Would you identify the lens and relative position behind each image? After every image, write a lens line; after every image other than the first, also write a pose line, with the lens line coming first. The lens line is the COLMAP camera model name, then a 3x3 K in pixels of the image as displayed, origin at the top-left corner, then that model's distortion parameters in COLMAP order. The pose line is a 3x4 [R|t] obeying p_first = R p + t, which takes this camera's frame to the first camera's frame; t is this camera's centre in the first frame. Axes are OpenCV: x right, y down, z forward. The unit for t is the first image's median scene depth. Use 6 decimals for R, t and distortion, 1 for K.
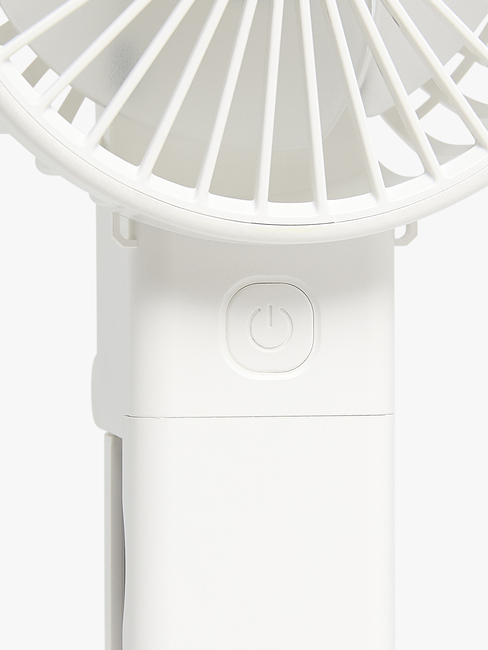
lens RADIAL K [[1542.0, 0, 243.9], [0, 1542.0, 323.1], [0, 0, 1]] dist [0.121186, 0.000000]
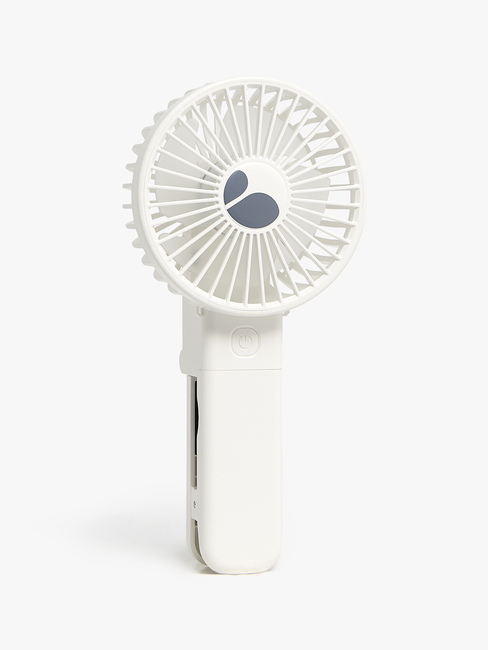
lens RADIAL K [[1542.0, 0, 245.0], [0, 1542.0, 326.3], [0, 0, 1]] dist [0.121186, 0.000000]
pose [[0.996958, -0.003051, 0.077880, -0.234849], [0.004085, 0.999906, -0.013125, 0.011752], [-0.077833, 0.013403, 0.996876, -2.167405]]
